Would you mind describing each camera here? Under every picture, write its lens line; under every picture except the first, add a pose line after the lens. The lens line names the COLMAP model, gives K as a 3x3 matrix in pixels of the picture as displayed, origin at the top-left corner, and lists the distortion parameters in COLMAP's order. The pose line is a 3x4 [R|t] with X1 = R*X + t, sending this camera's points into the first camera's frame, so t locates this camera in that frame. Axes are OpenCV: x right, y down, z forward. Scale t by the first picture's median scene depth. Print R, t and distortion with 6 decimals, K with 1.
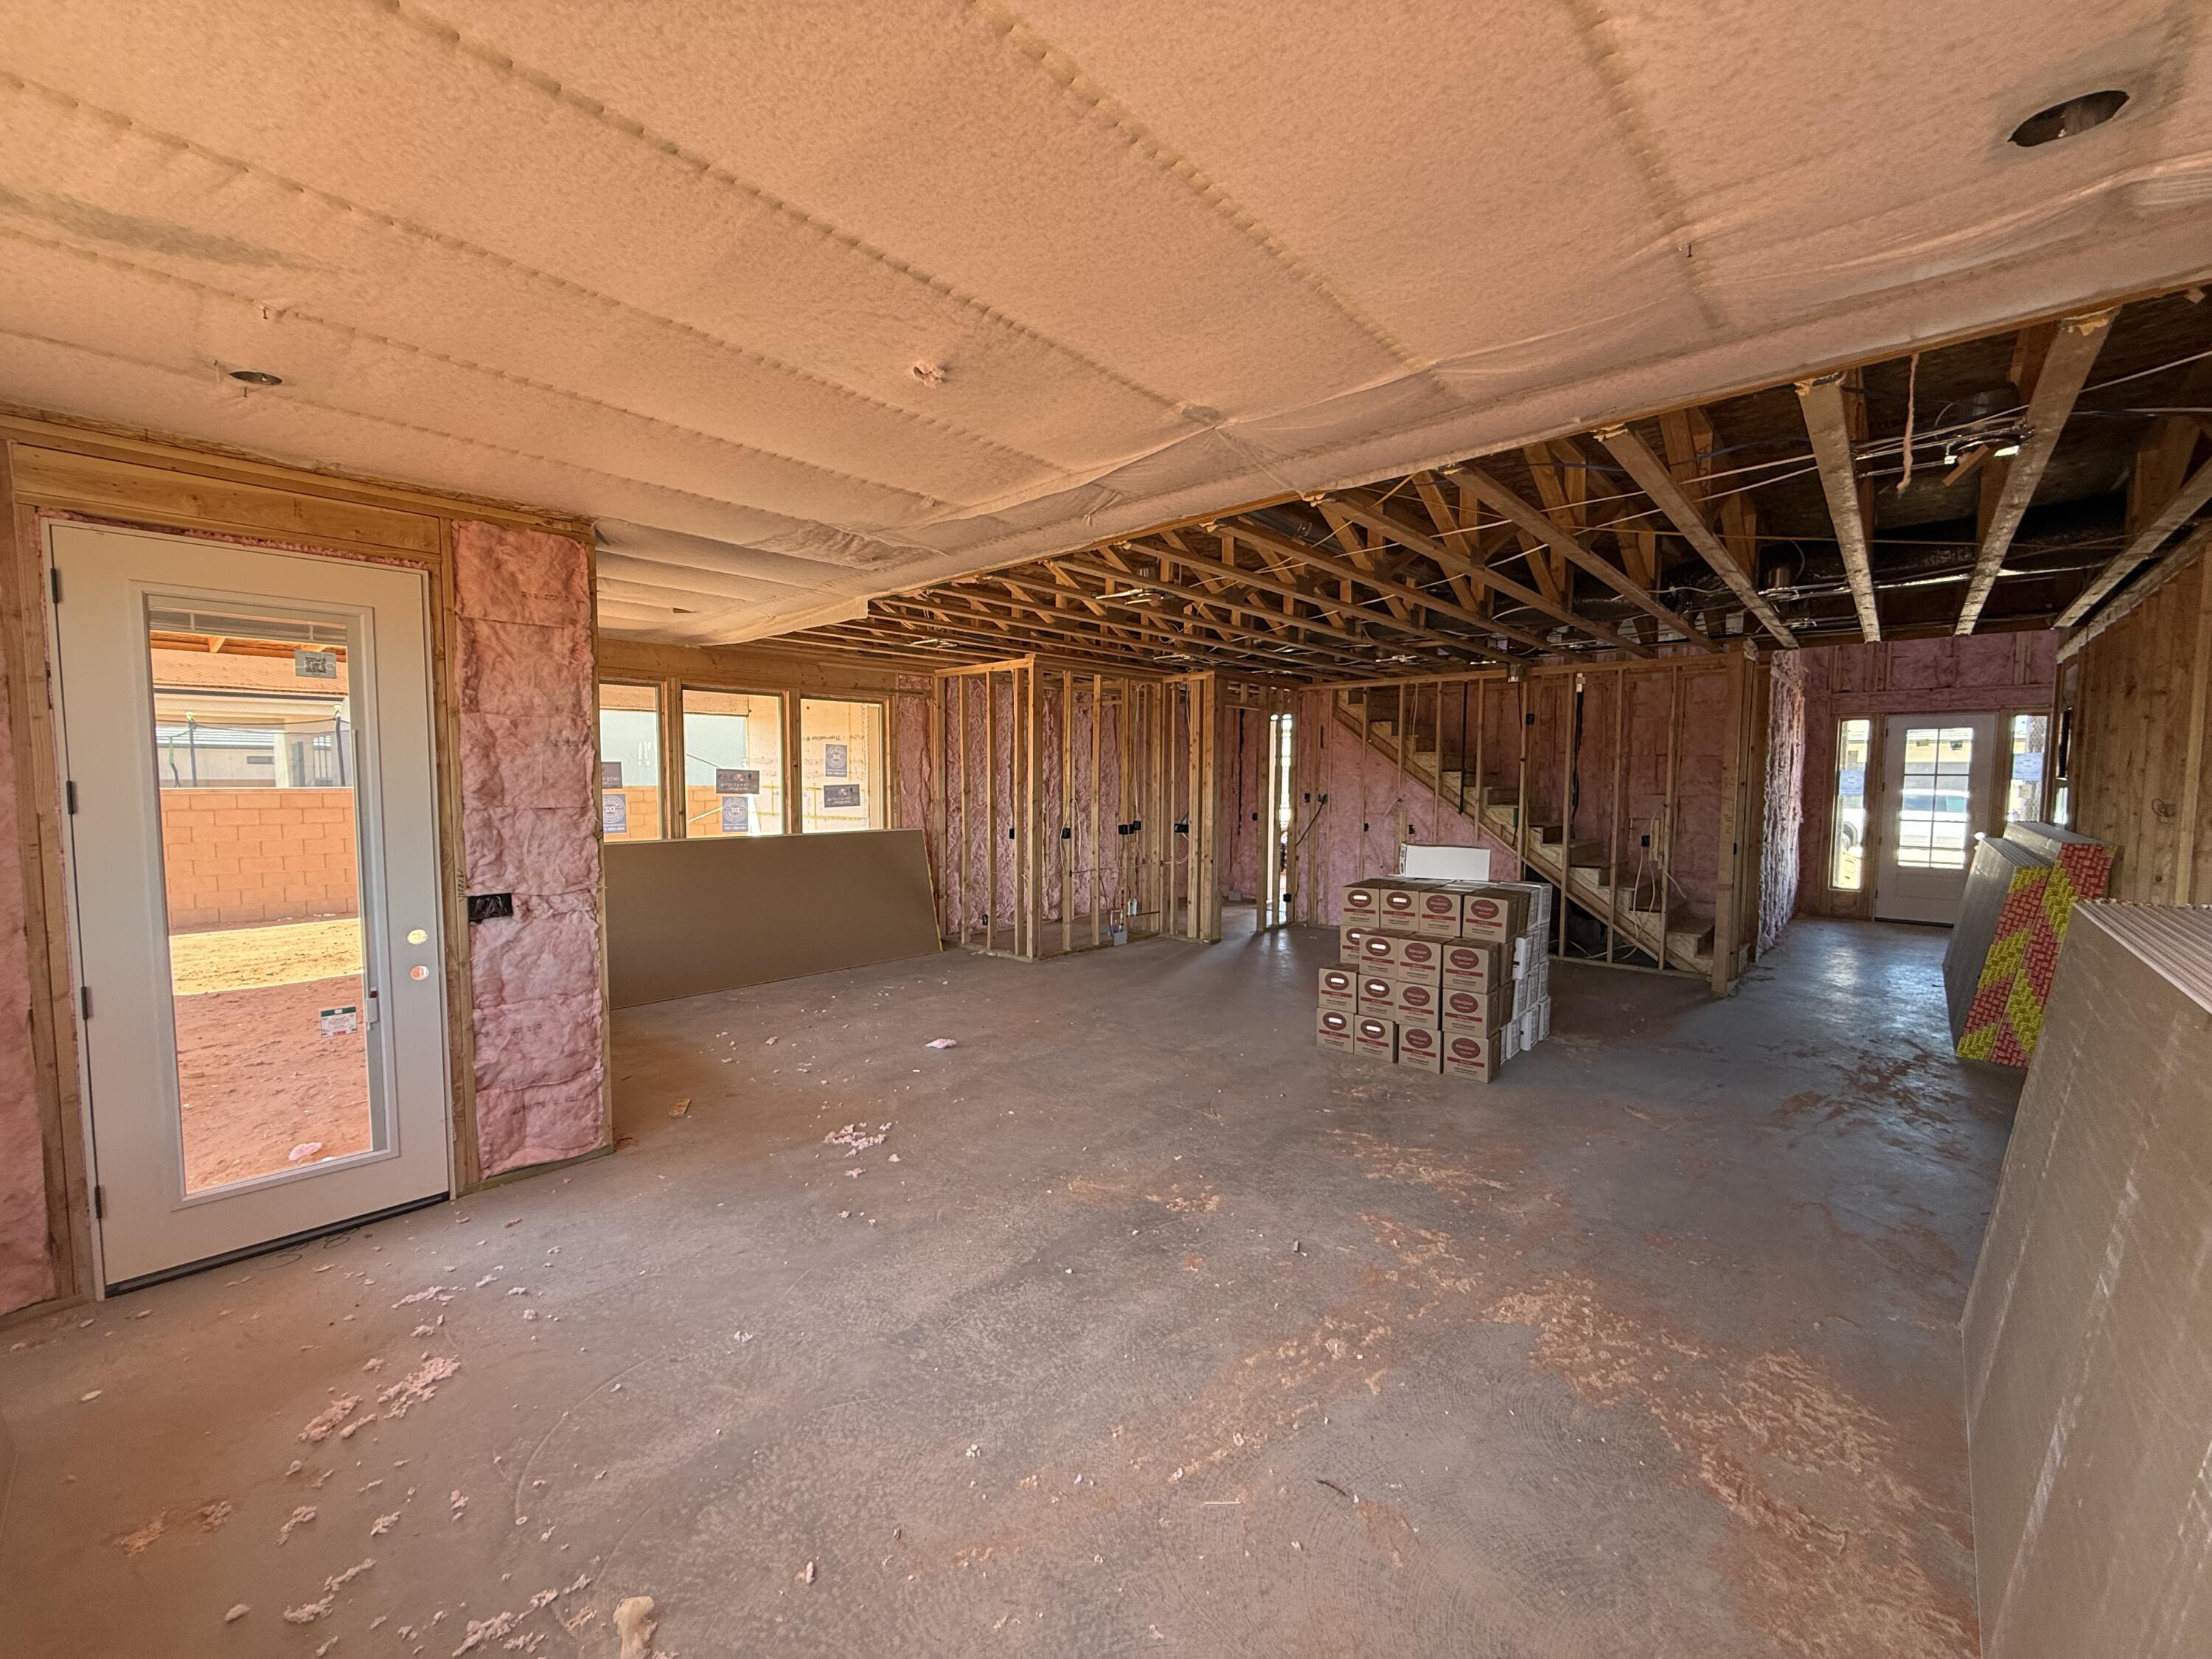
lens RADIAL K [[874.8, 0, 1101.2], [0, 874.8, 834.2], [0, 0, 1]] dist [0.001835, 0.000271]
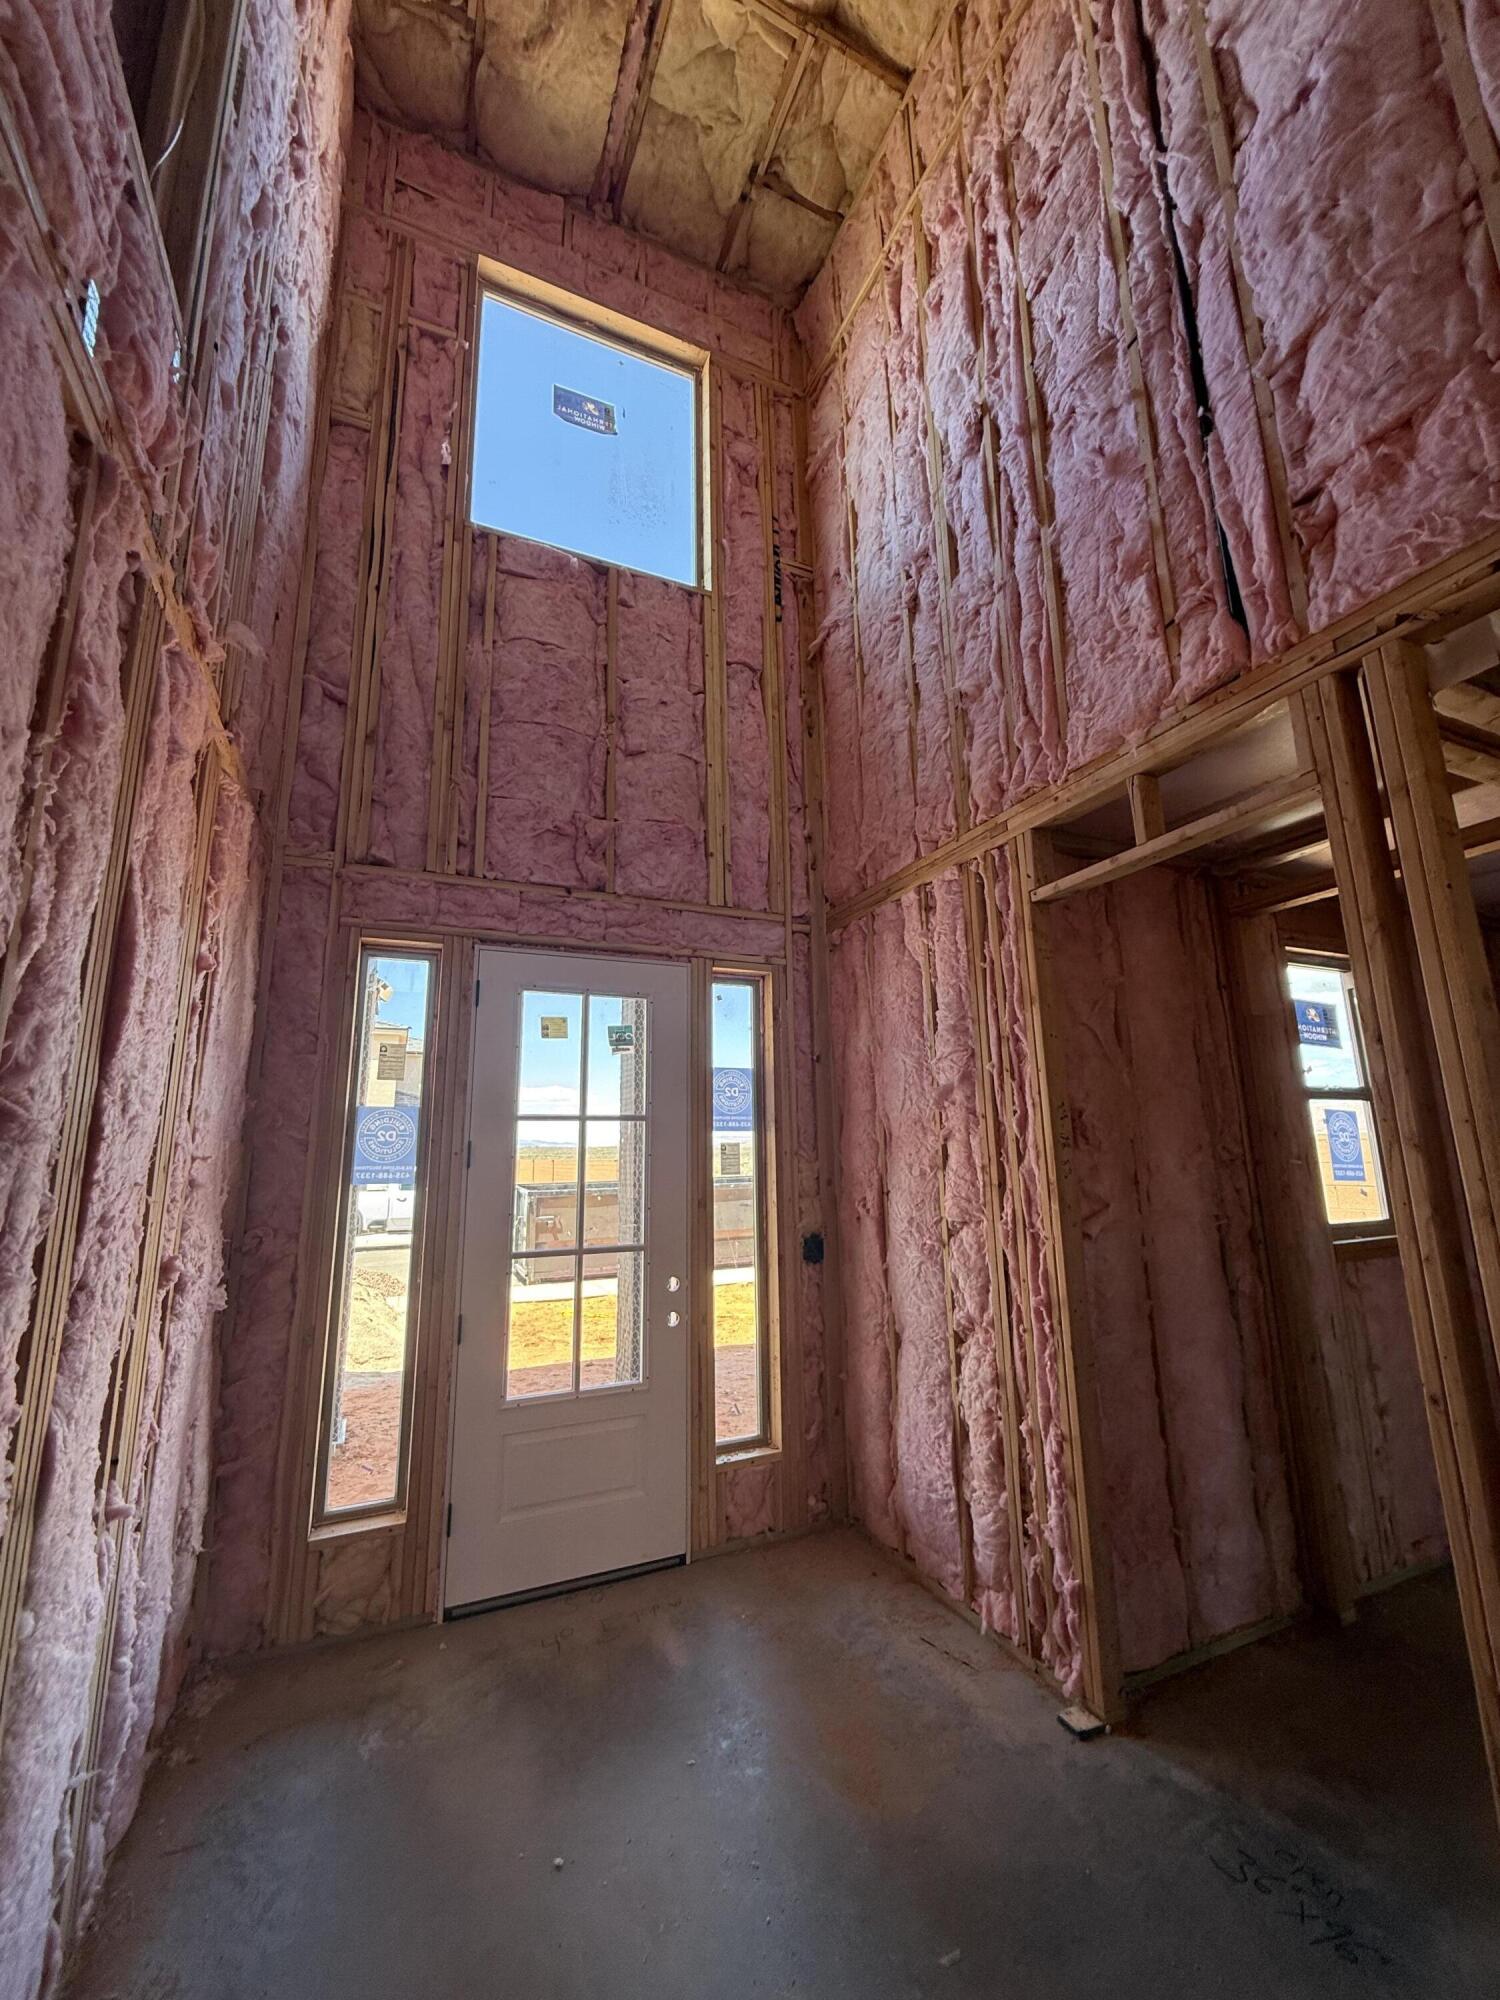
lens RADIAL K [[791.0, 0, 743.5], [0, 791.0, 997.9], [0, 0, 1]] dist [0.001835, 0.000271]
pose [[0.389696, 0.174787, 0.904205, 0.668154], [0.077835, 0.972061, -0.221449, -0.037687], [-0.917649, 0.156677, 0.365203, 0.804093]]
